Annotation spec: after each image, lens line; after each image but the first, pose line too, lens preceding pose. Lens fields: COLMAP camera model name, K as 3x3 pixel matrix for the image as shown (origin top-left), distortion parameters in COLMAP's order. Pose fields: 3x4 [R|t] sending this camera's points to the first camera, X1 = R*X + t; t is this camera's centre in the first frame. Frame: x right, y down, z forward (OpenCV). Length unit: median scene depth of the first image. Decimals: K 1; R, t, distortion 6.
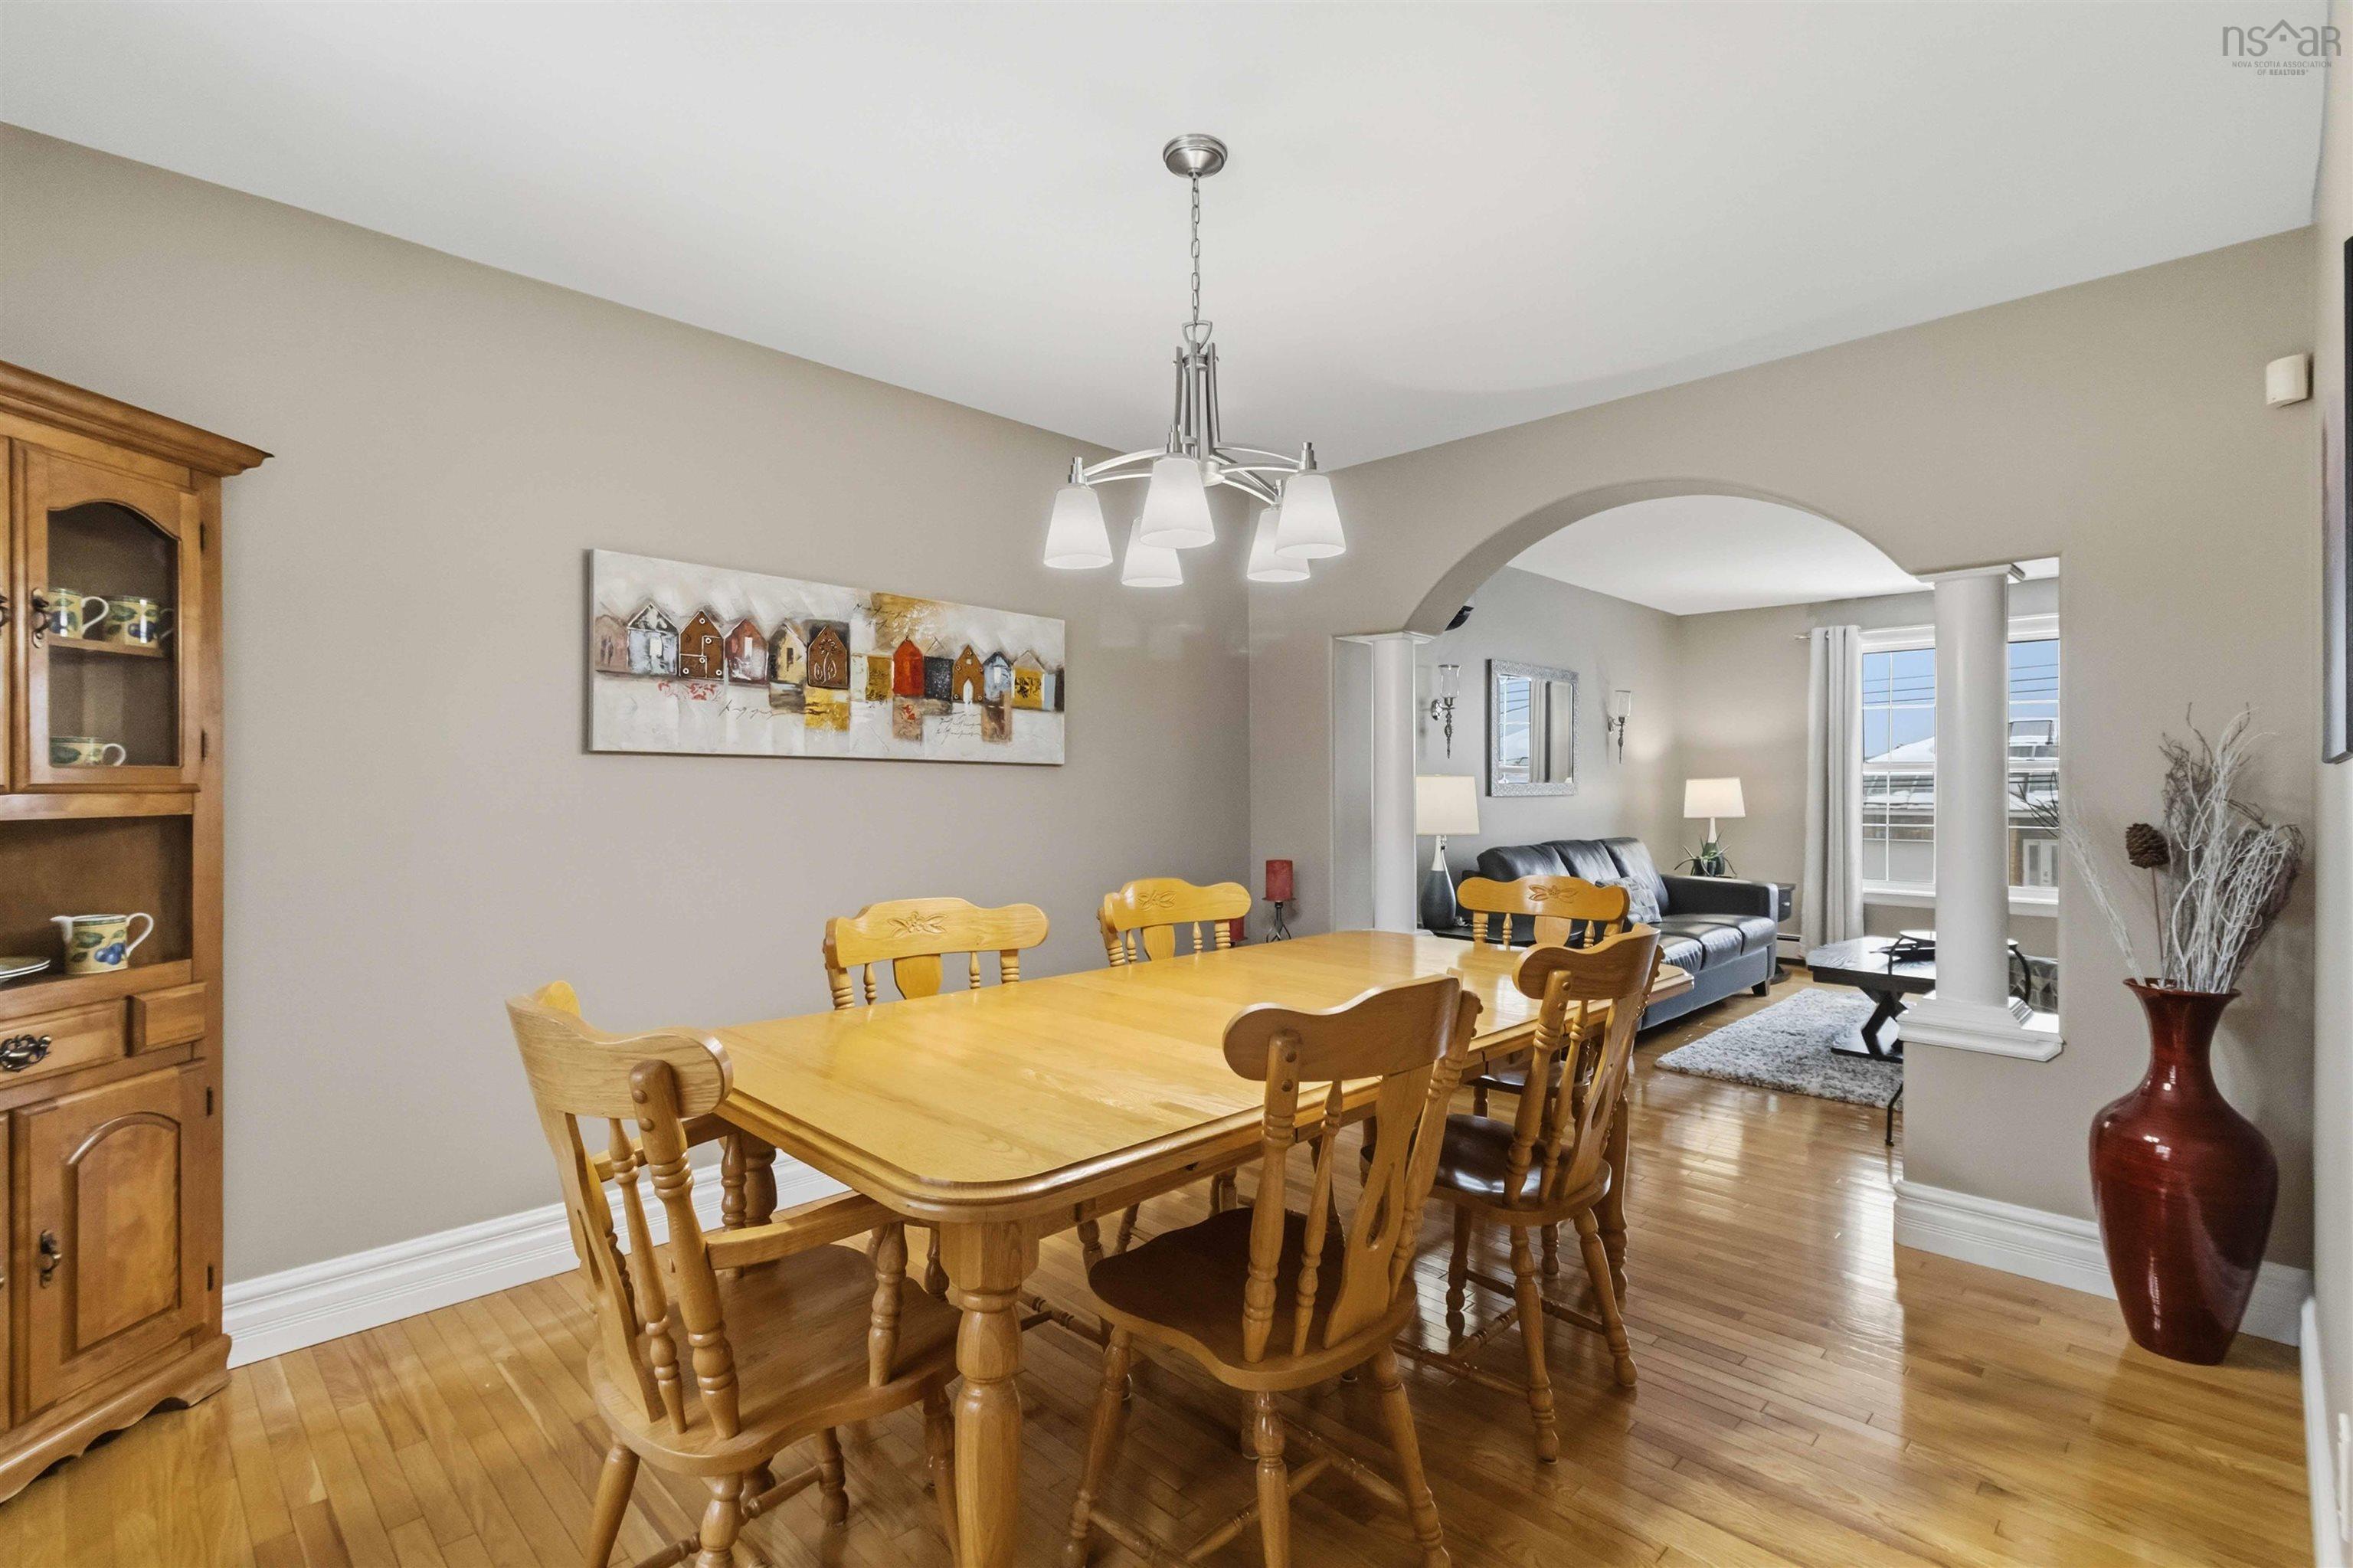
lens RADIAL K [[1095.3, 0, 1178.2], [0, 1095.3, 784.6], [0, 0, 1]] dist [0.002874, 0.001216]
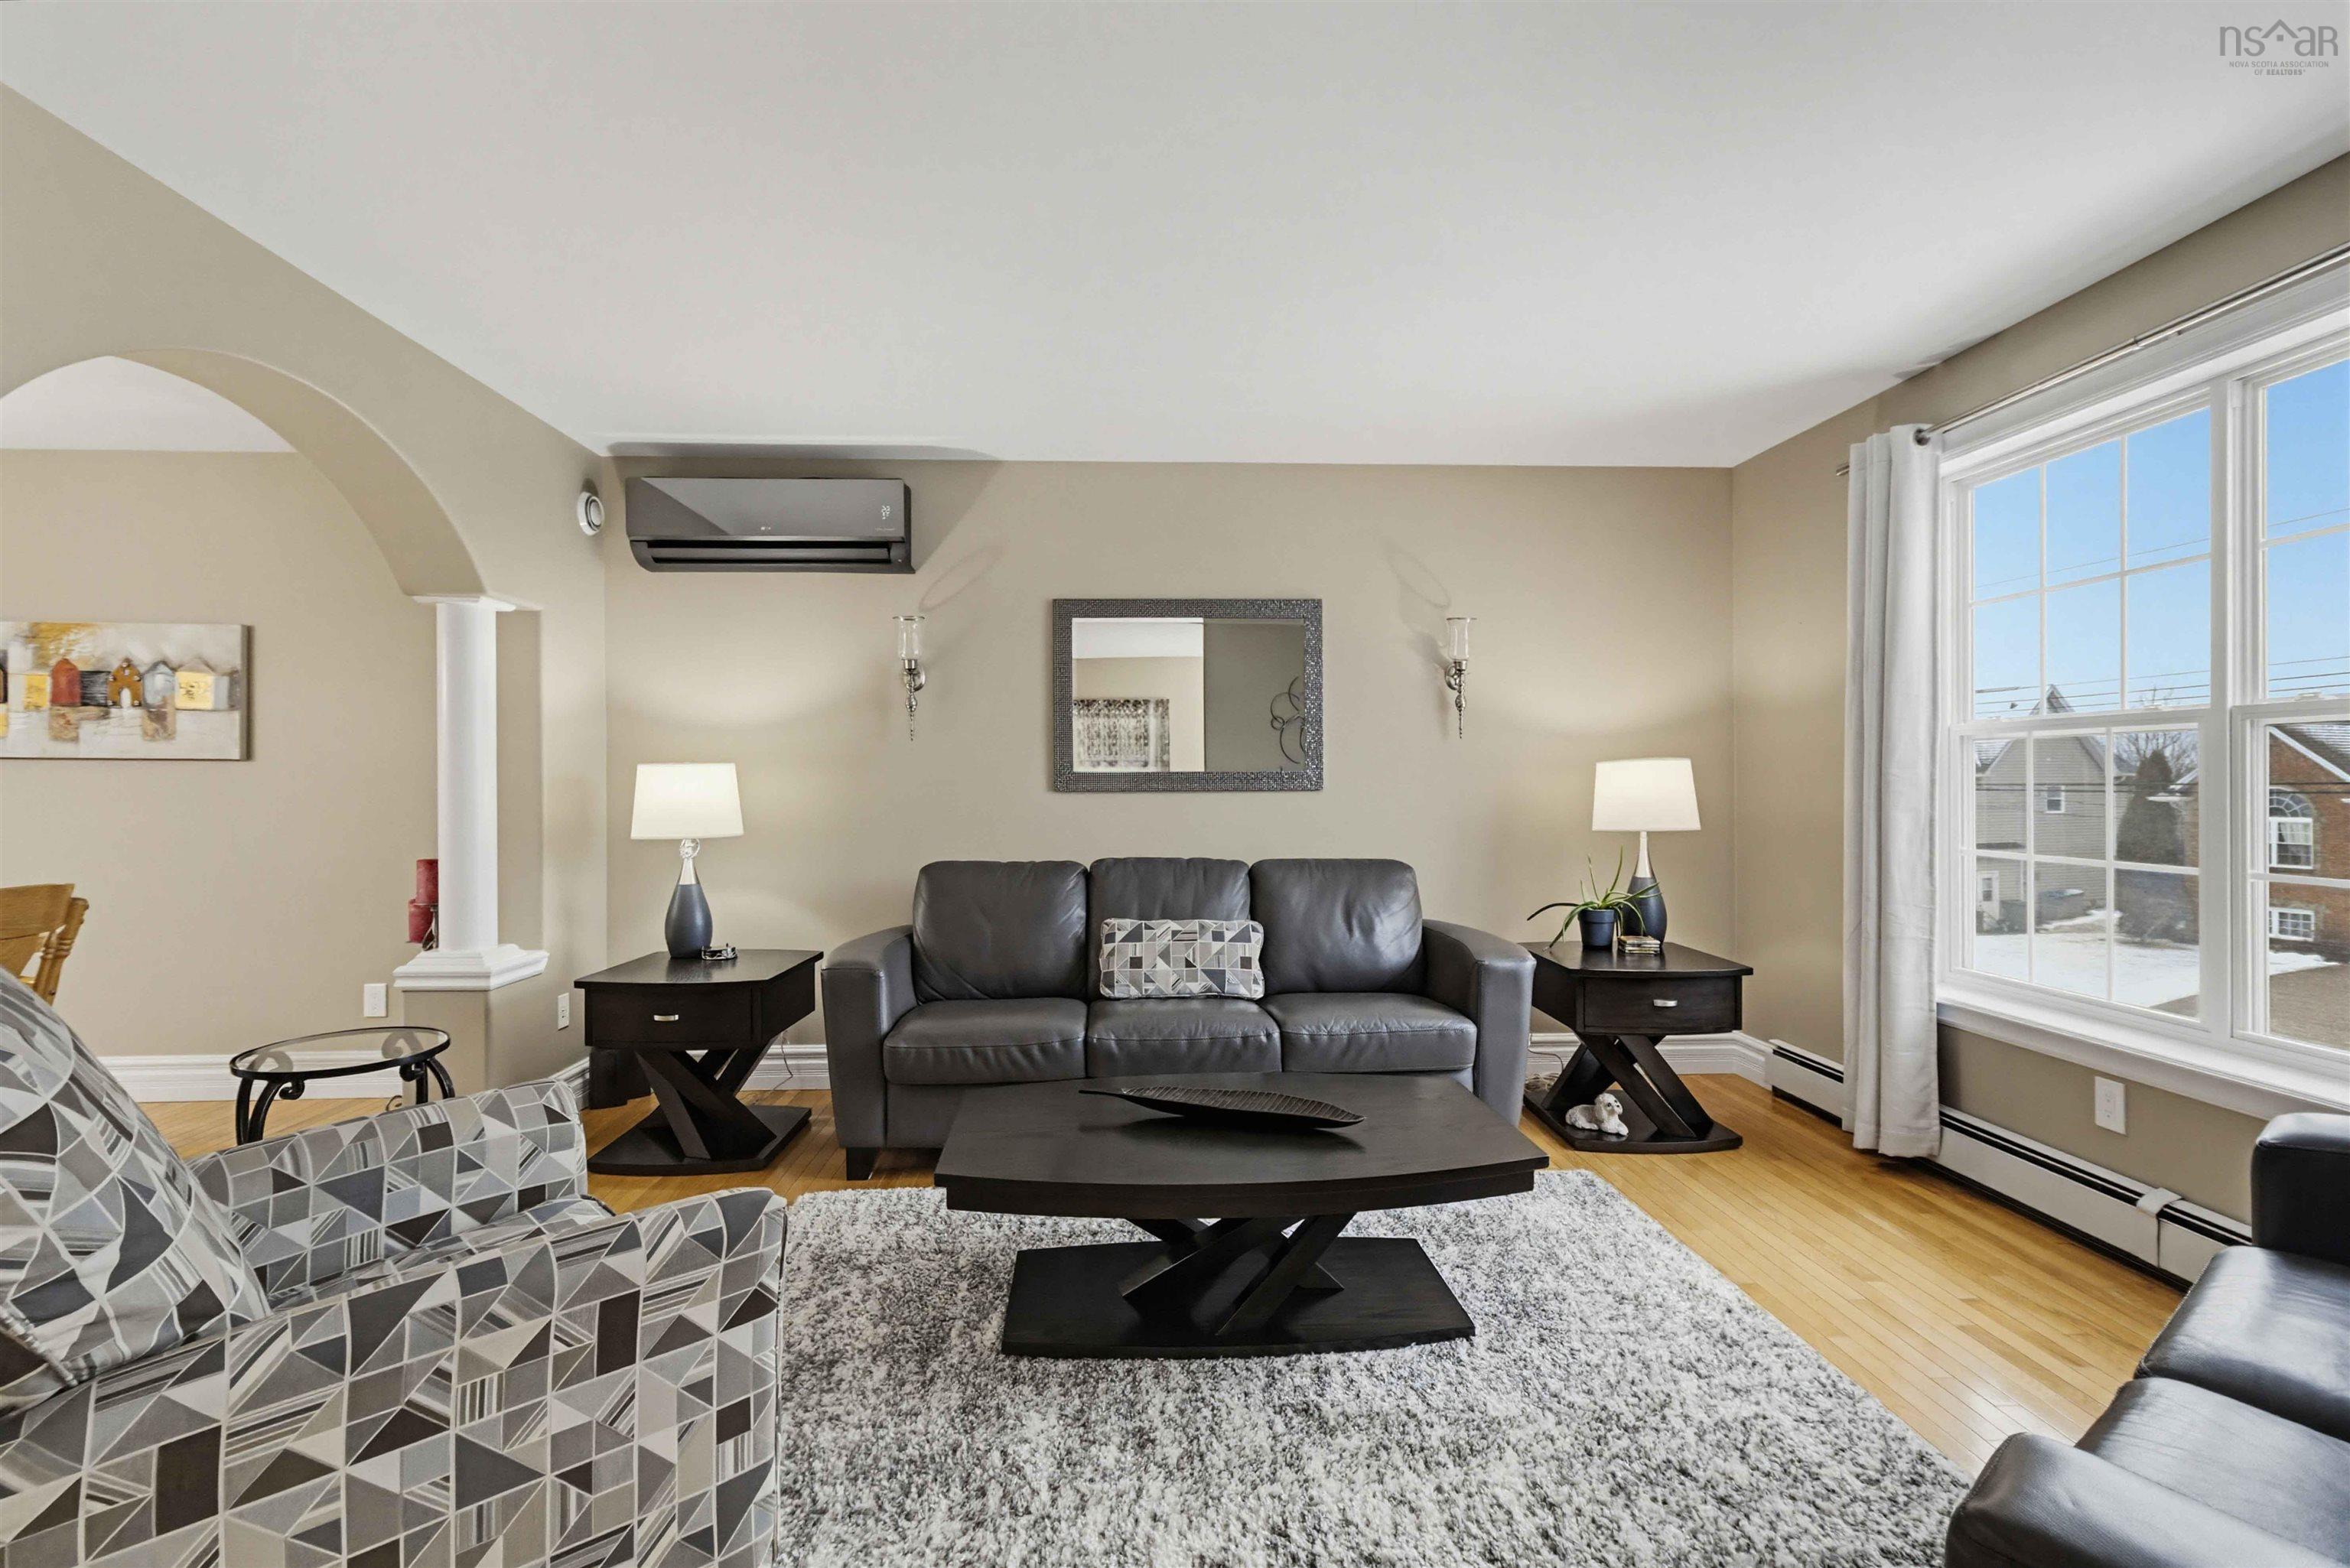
lens RADIAL K [[1093.8, 0, 1156.4], [0, 1093.8, 780.9], [0, 0, 1]] dist [0.002874, 0.001216]
pose [[0.726812, -0.003235, -0.686829, 1.395338], [0.005355, 0.999985, 0.000957, 0.006741], [0.686816, -0.004374, 0.726818, 0.912790]]
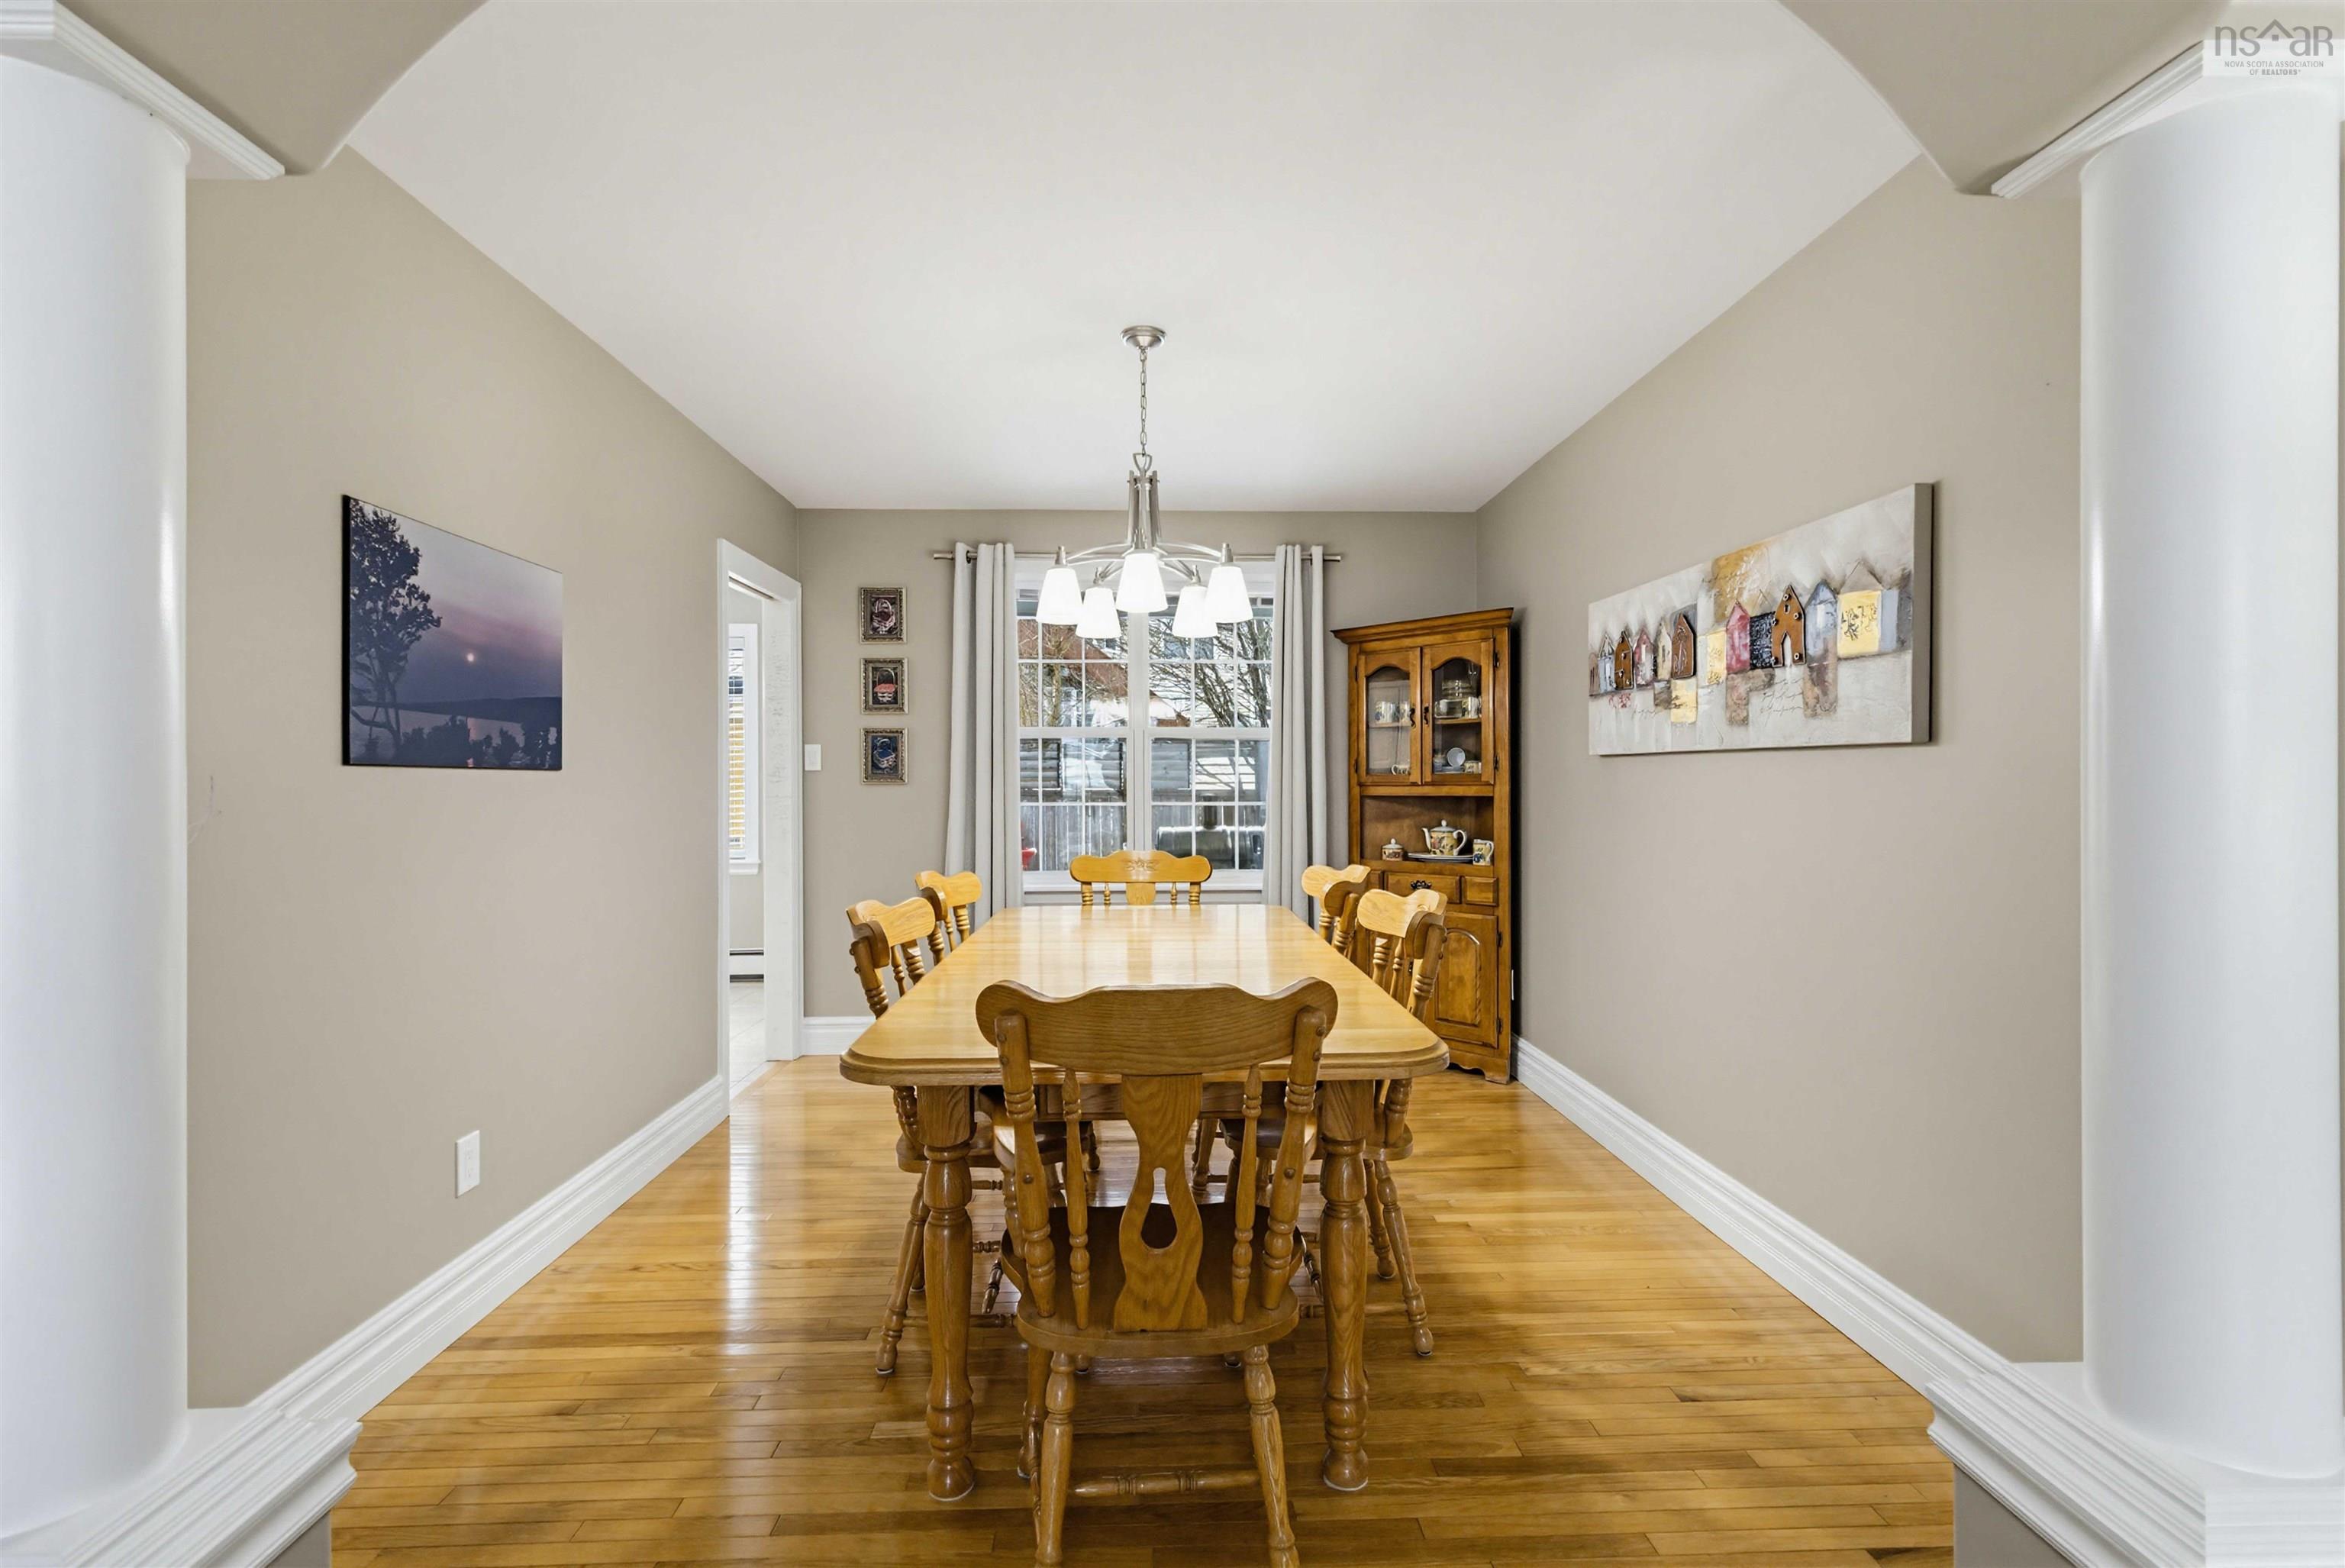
lens RADIAL K [[1091.6, 0, 1175.9], [0, 1091.6, 784.0], [0, 0, 1]] dist [0.002874, 0.001216]
pose [[-0.692134, 0.003276, -0.721762, 0.607460], [0.003897, 0.999992, 0.000802, 0.000433], [0.721759, -0.002258, -0.692141, 1.215896]]
